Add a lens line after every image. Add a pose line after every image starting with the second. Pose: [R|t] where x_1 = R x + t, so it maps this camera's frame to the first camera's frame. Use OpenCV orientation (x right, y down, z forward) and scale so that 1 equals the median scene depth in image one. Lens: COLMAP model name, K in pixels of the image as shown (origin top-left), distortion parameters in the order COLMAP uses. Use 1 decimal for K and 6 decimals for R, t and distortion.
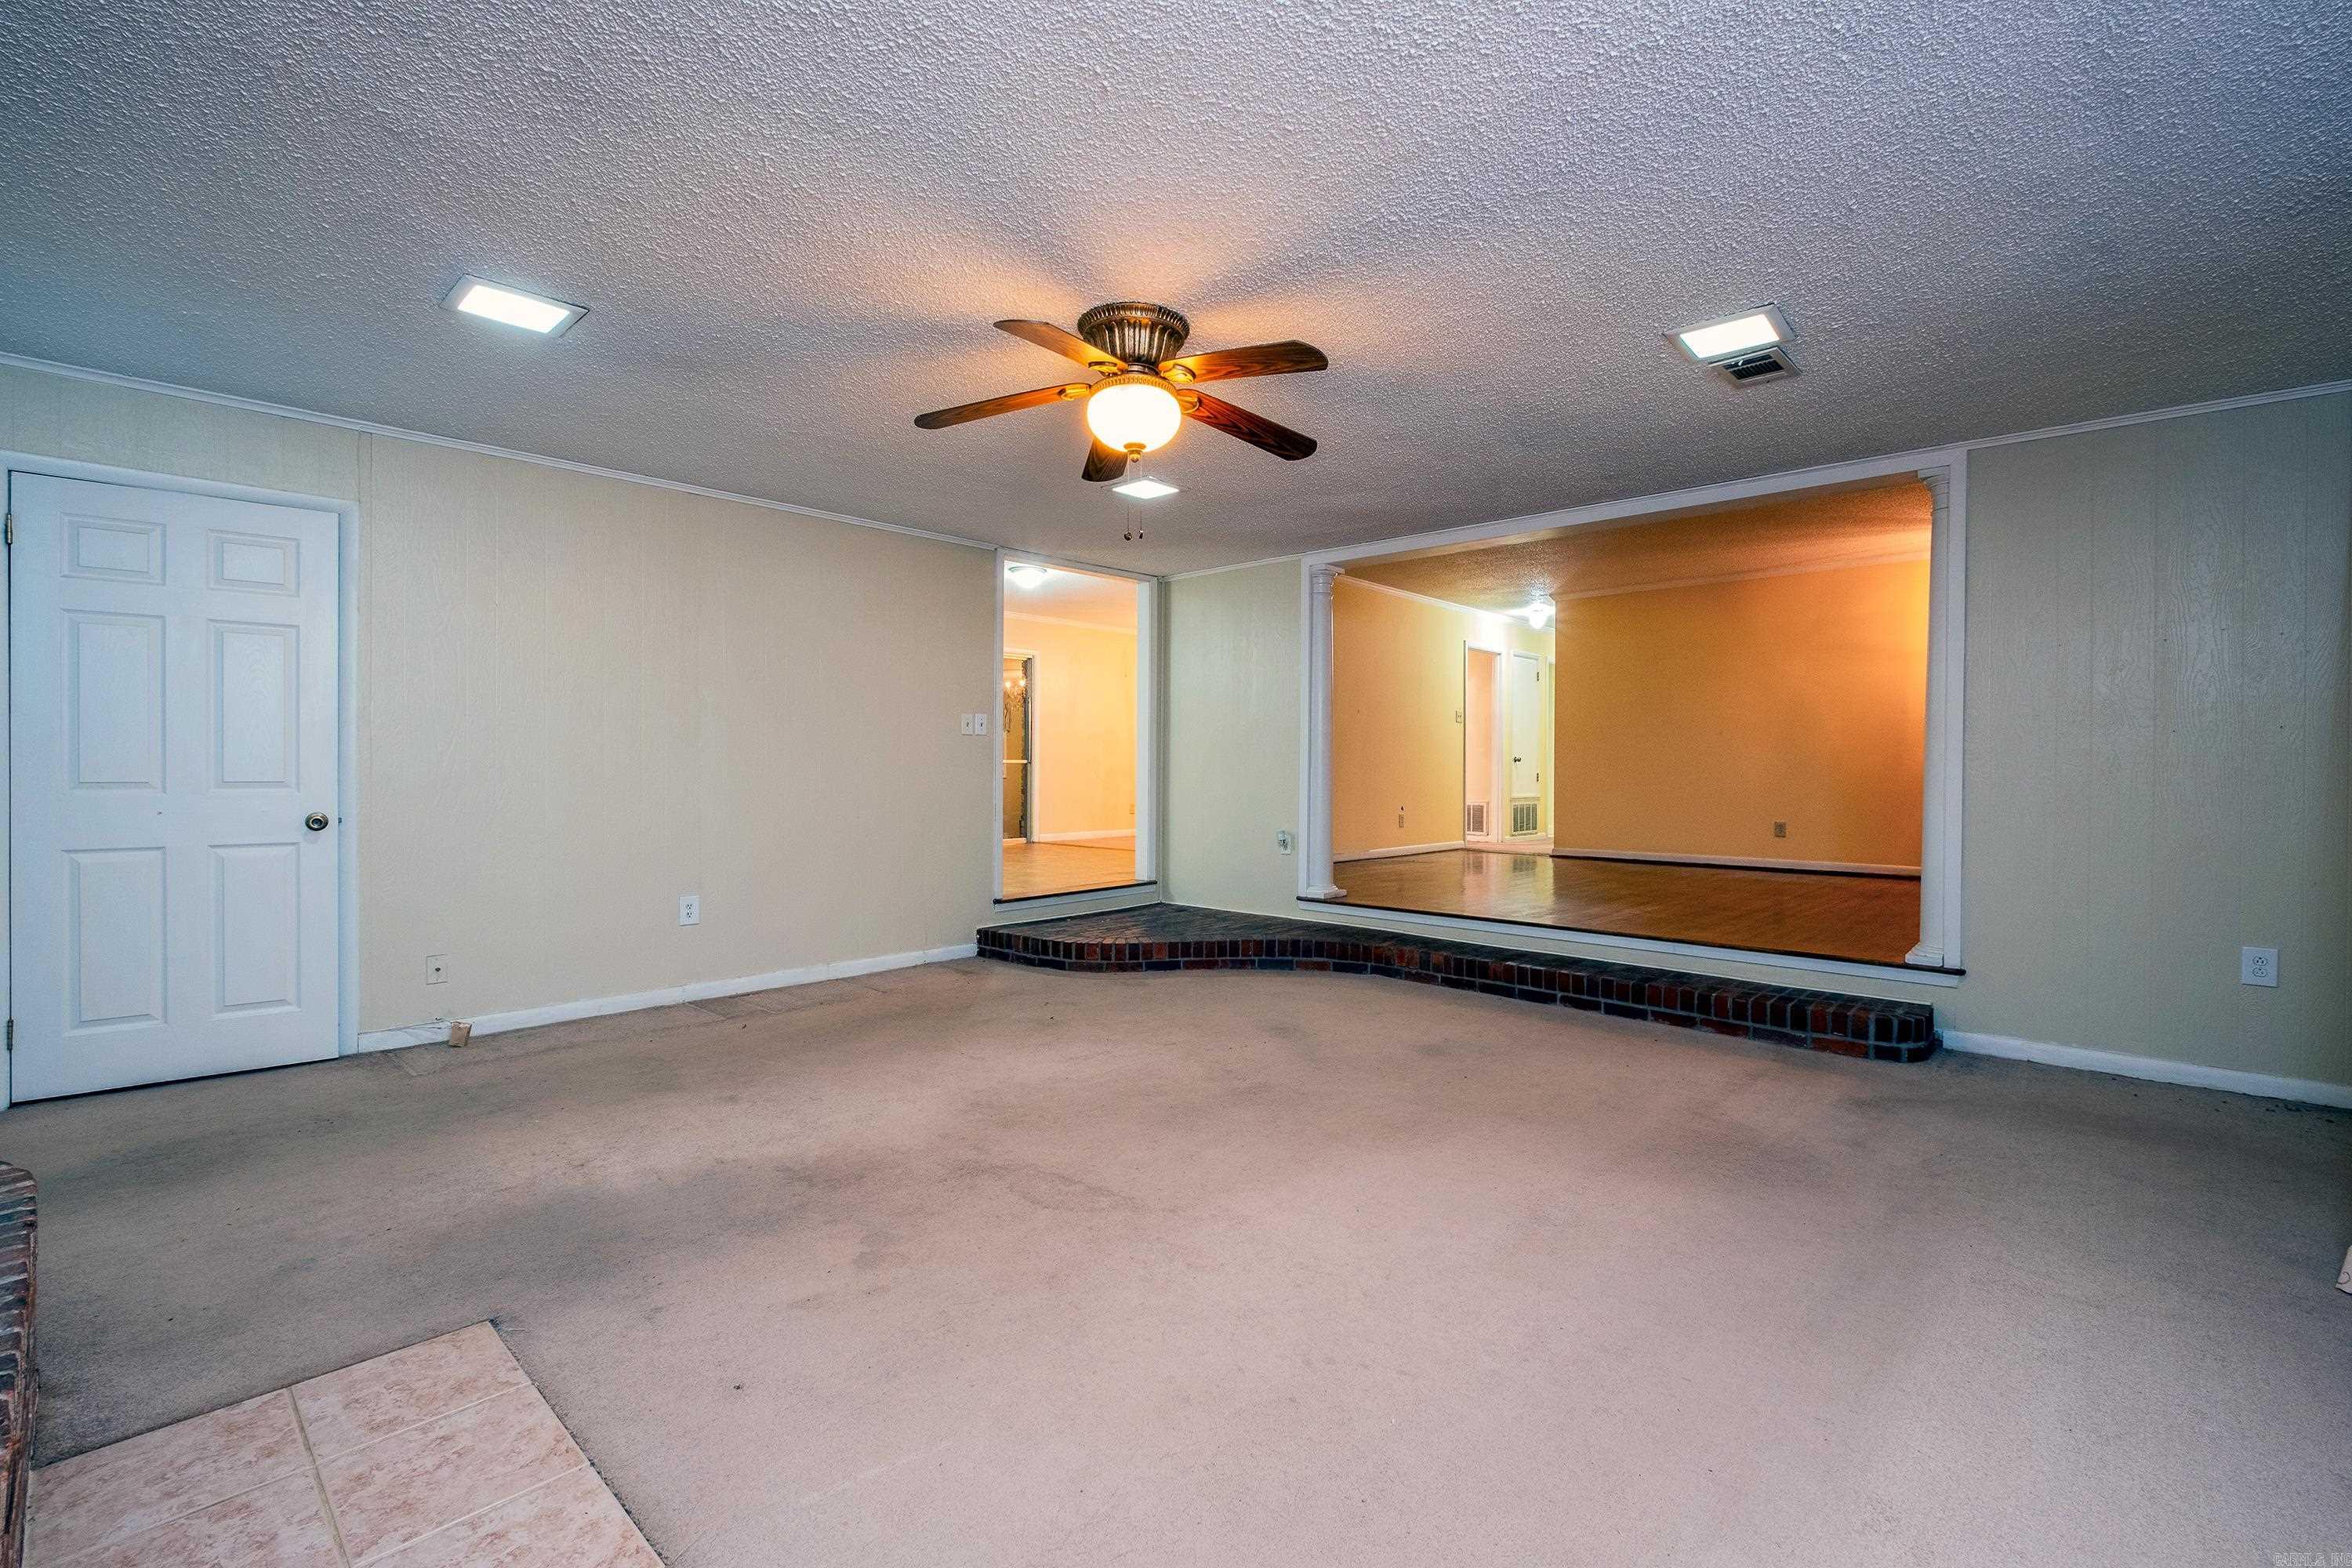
lens RADIAL K [[1007.2, 0, 1170.3], [0, 1007.2, 781.5], [0, 0, 1]] dist [-0.003415, -0.001064]
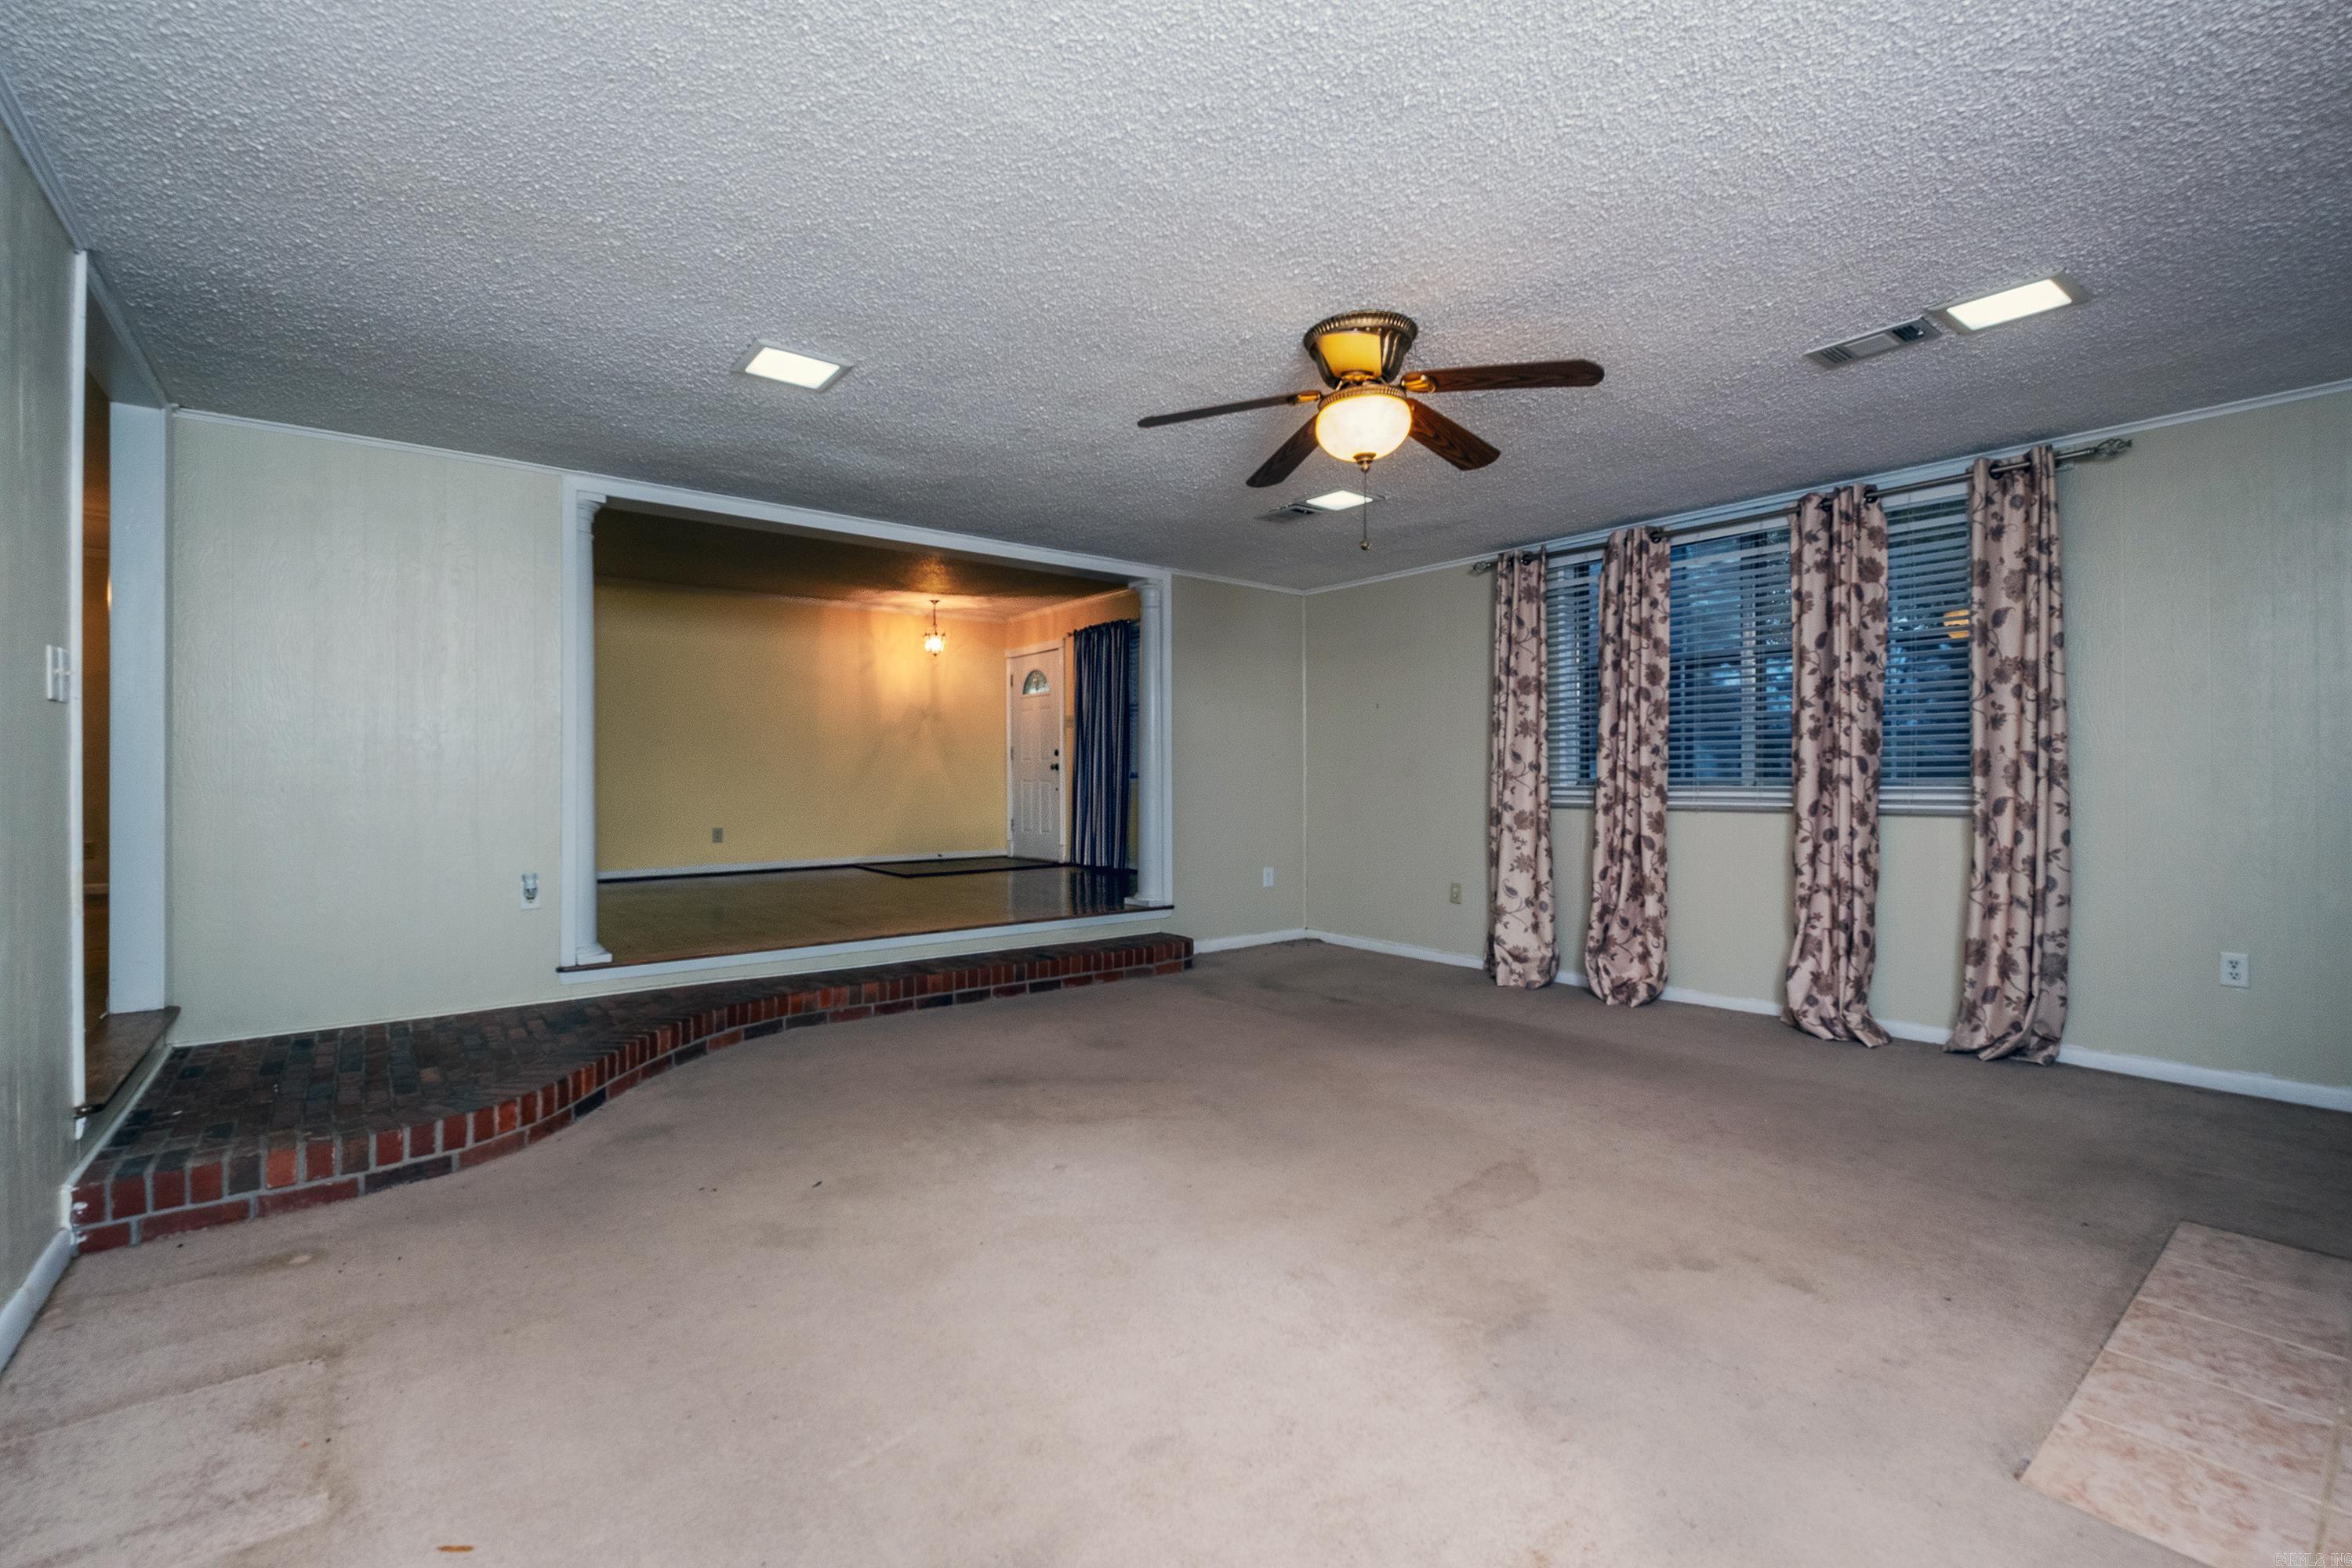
lens RADIAL K [[1007.2, 0, 1181.6], [0, 1007.2, 783.1], [0, 0, 1]] dist [-0.003415, -0.001064]
pose [[0.153169, -0.009637, 0.988153, -0.702051], [0.015779, 0.999849, 0.007305, -0.012971], [-0.988074, 0.014473, 0.153298, 0.688635]]
